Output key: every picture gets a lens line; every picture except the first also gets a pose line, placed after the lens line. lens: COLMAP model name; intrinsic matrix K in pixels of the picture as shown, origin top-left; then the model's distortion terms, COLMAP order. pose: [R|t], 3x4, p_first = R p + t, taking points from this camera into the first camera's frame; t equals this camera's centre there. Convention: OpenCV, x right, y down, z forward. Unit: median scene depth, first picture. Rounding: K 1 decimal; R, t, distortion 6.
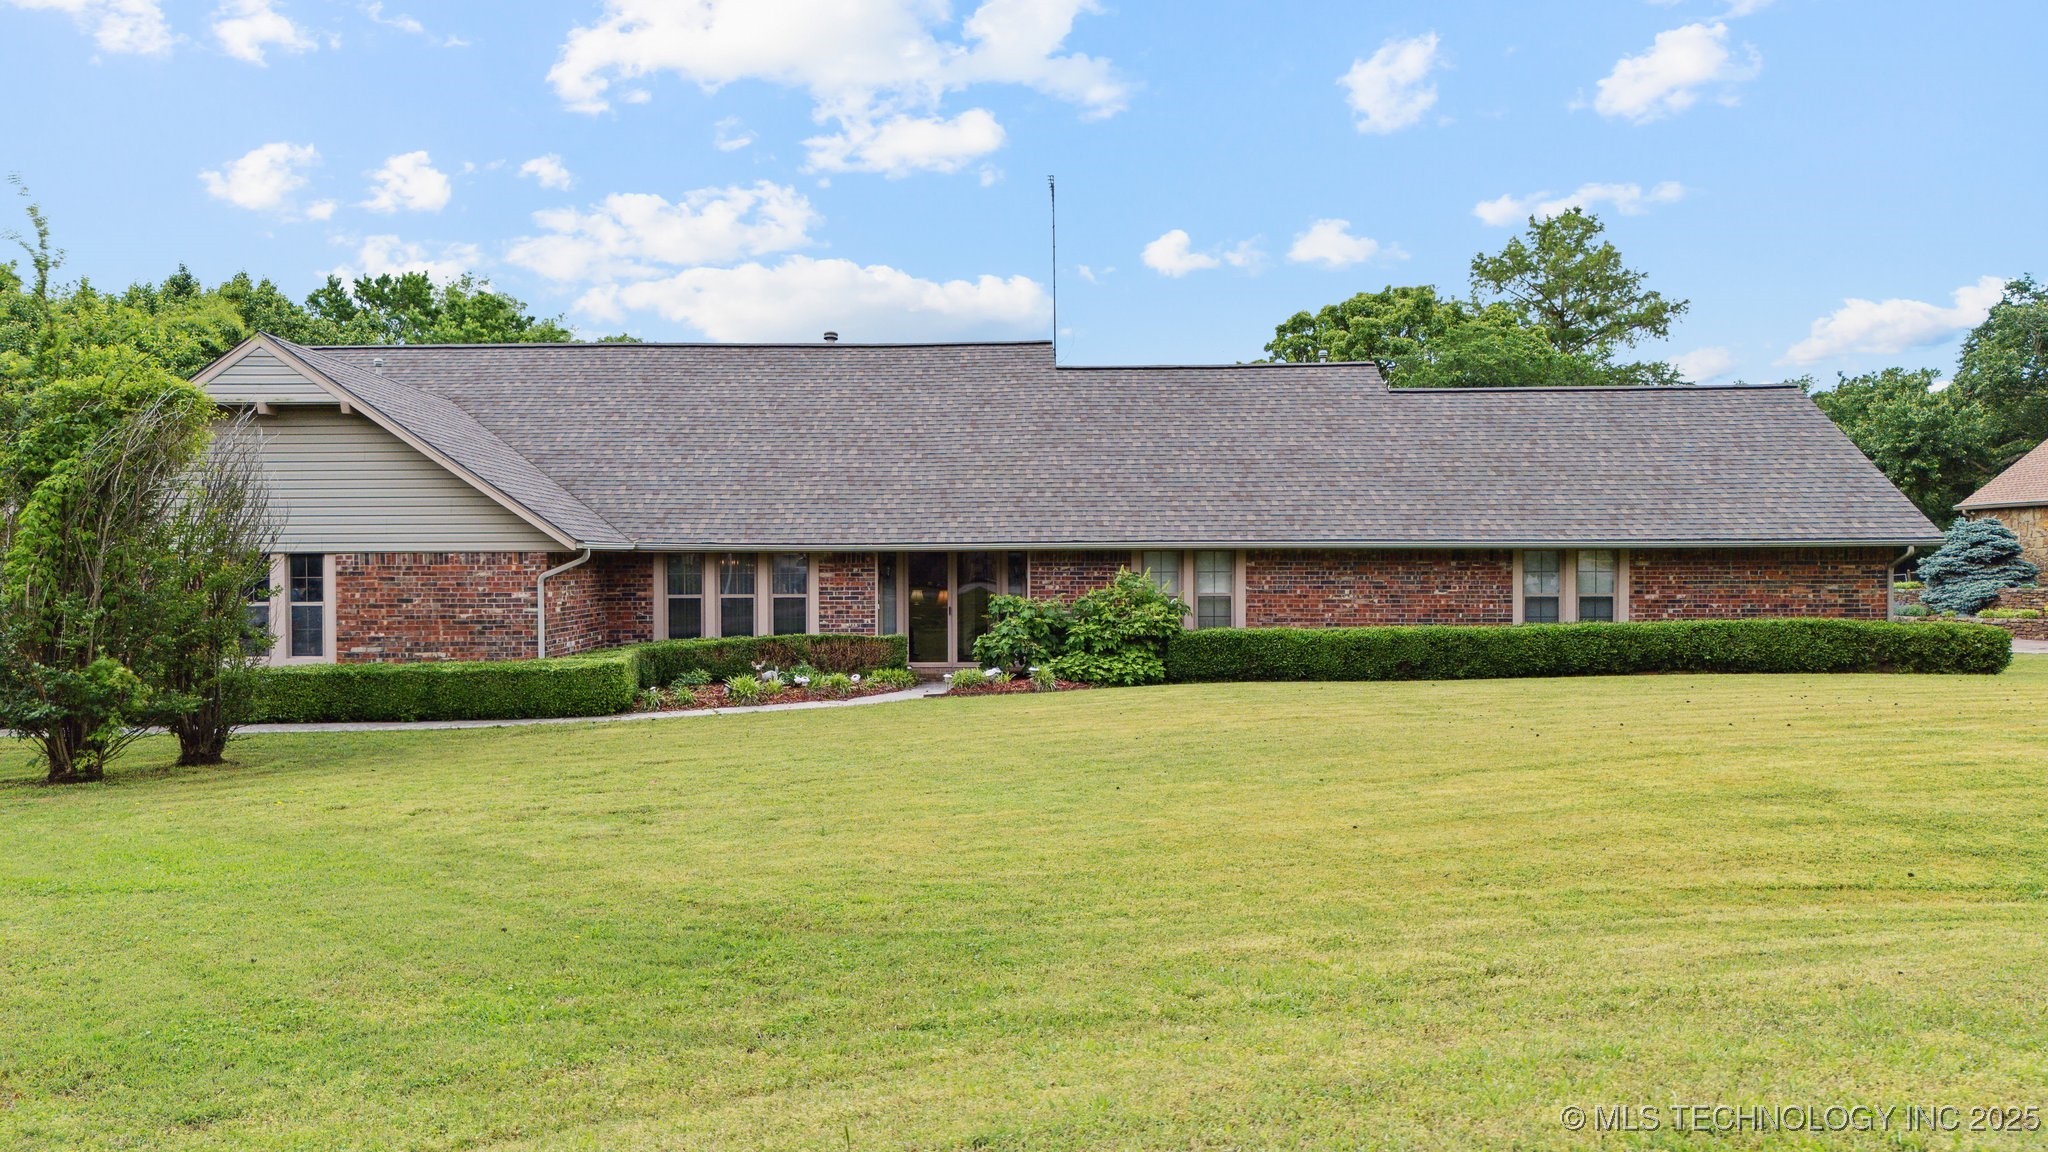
lens RADIAL K [[1529.7, 0, 1022.6], [0, 1529.7, 555.8], [0, 0, 1]] dist [0.037868, -0.008542]
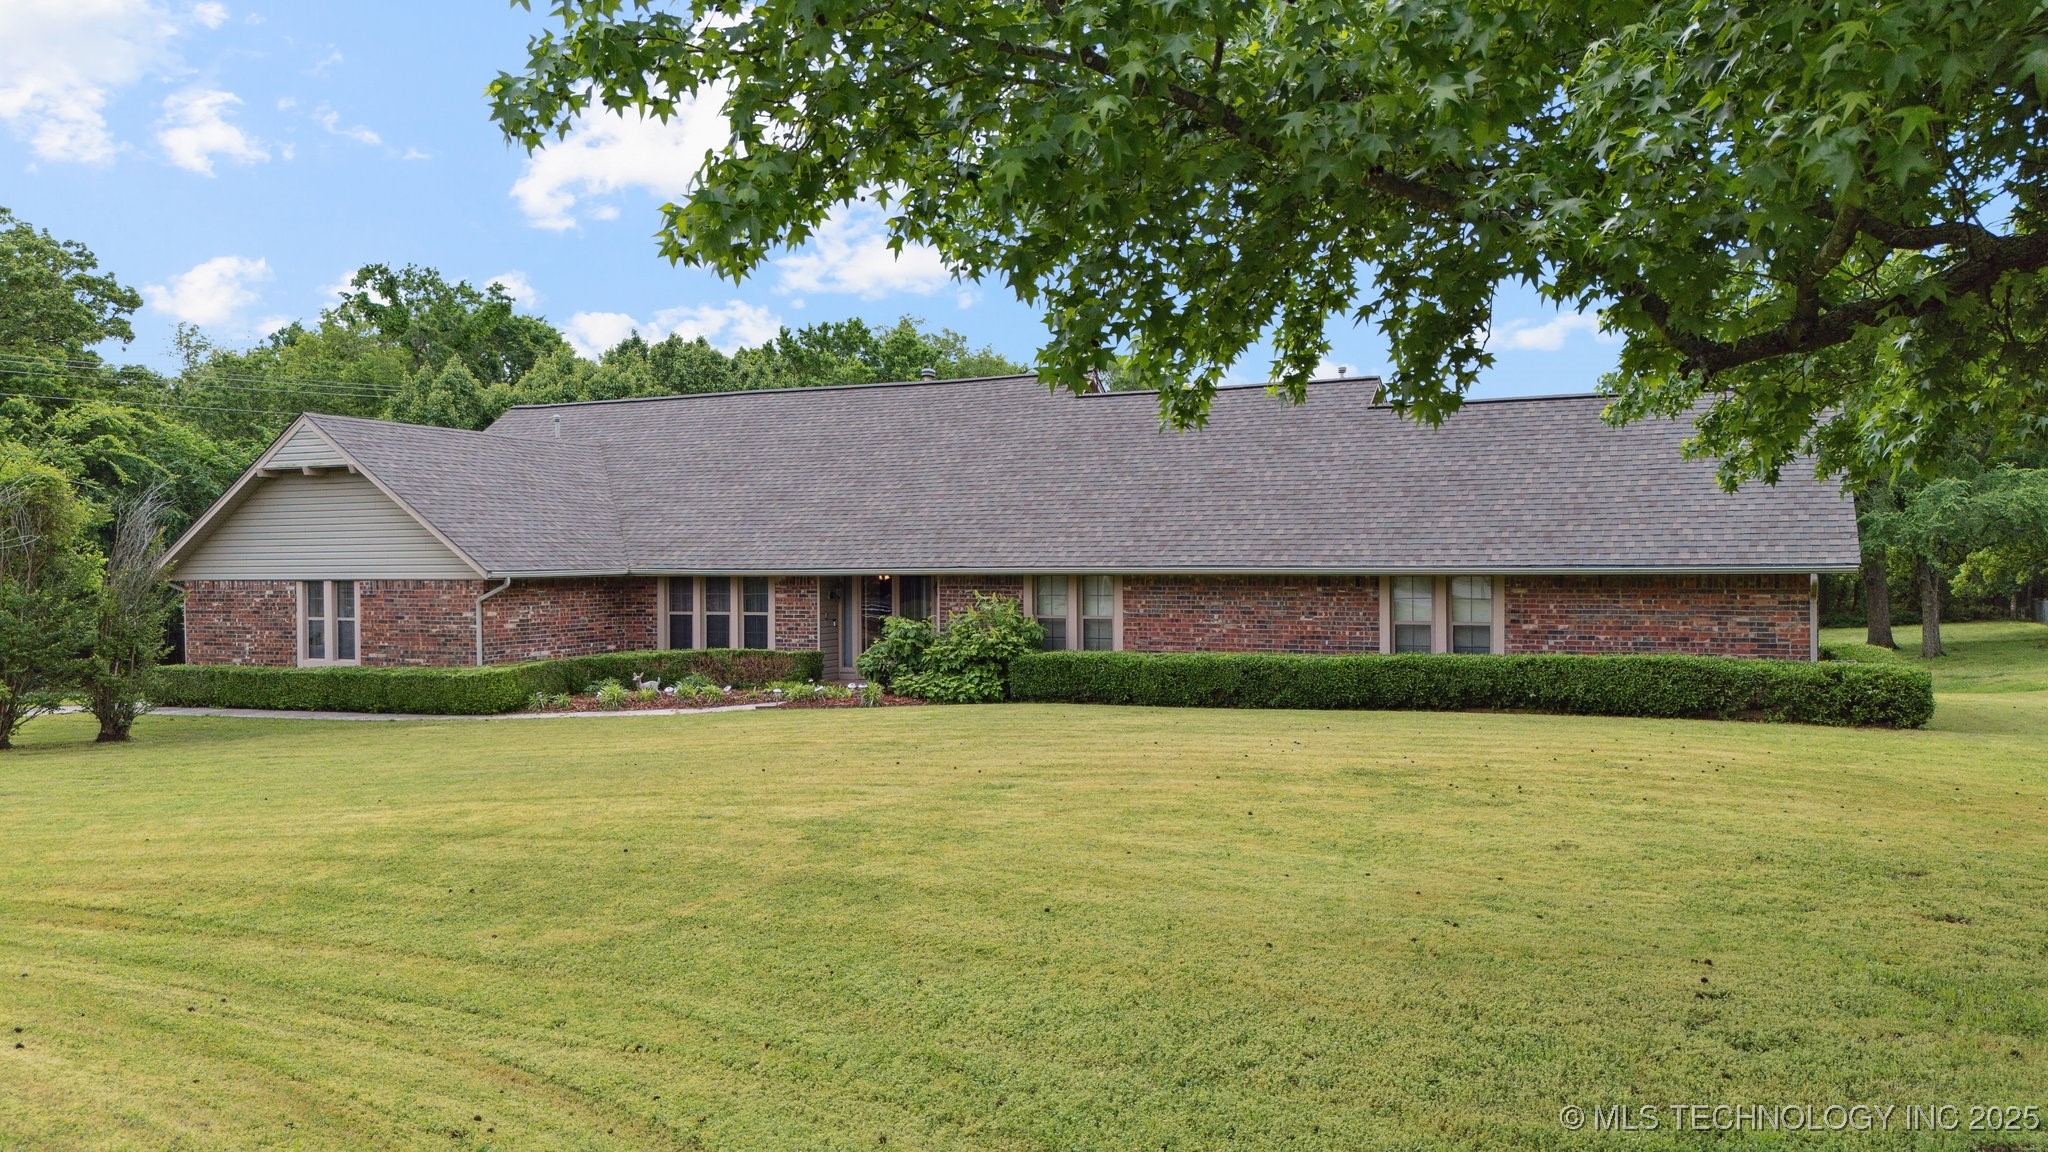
lens RADIAL K [[1516.0, 0, 1100.6], [0, 1516.0, 535.8], [0, 0, 1]] dist [0.067382, -0.051232]
pose [[0.916184, -0.007385, -0.400690, 0.570253], [0.004346, 0.999954, -0.008493, -0.022606], [0.400735, 0.006040, 0.916174, 0.059734]]
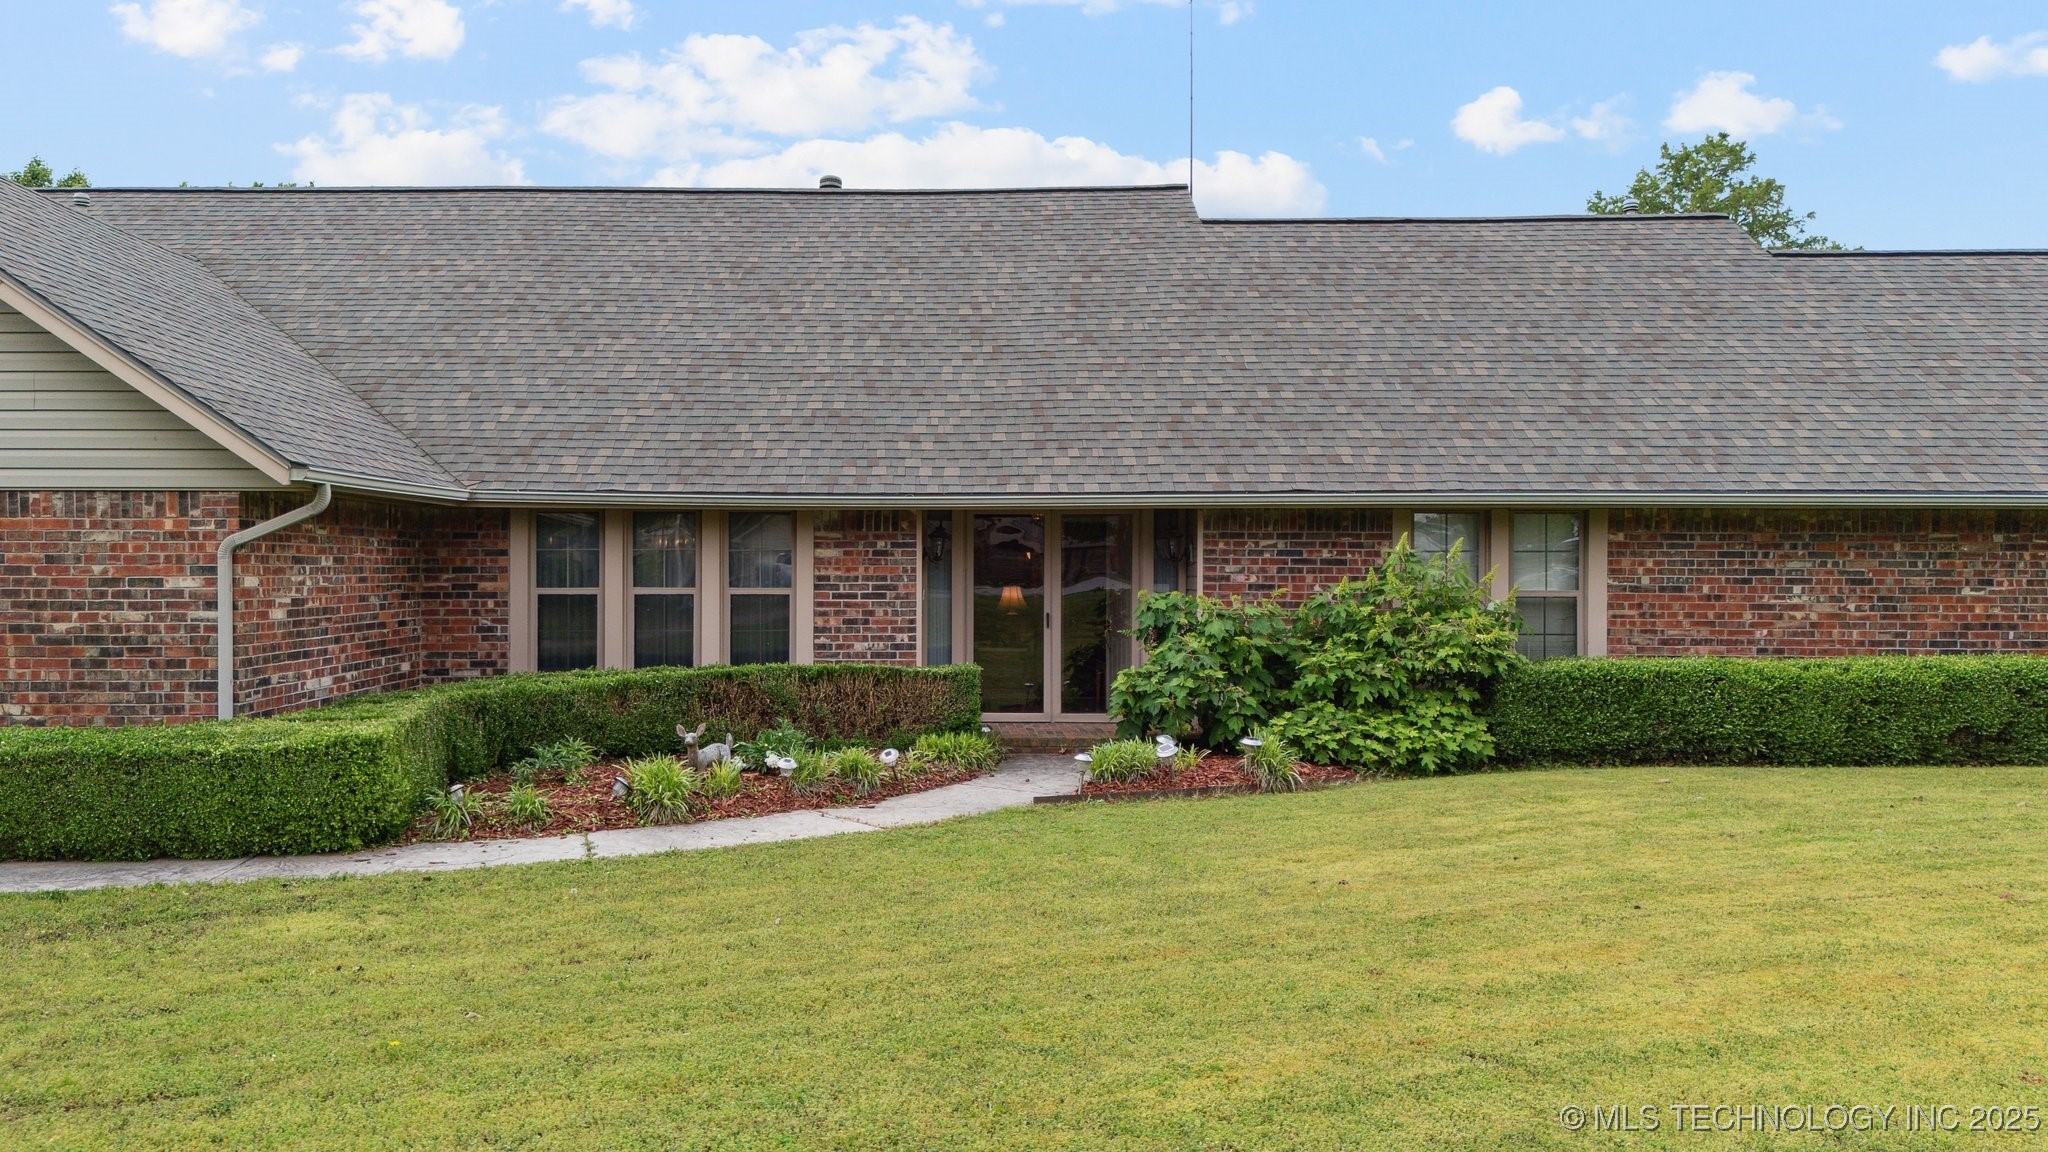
lens RADIAL K [[1571.7, 0, 975.9], [0, 1571.7, 552.5], [0, 0, 1]] dist [0.039331, -0.059084]
pose [[0.999749, 0.005518, -0.021698, -0.066485], [-0.005611, 0.999975, -0.004222, 0.015070], [0.021674, 0.004343, 0.999756, 0.465093]]
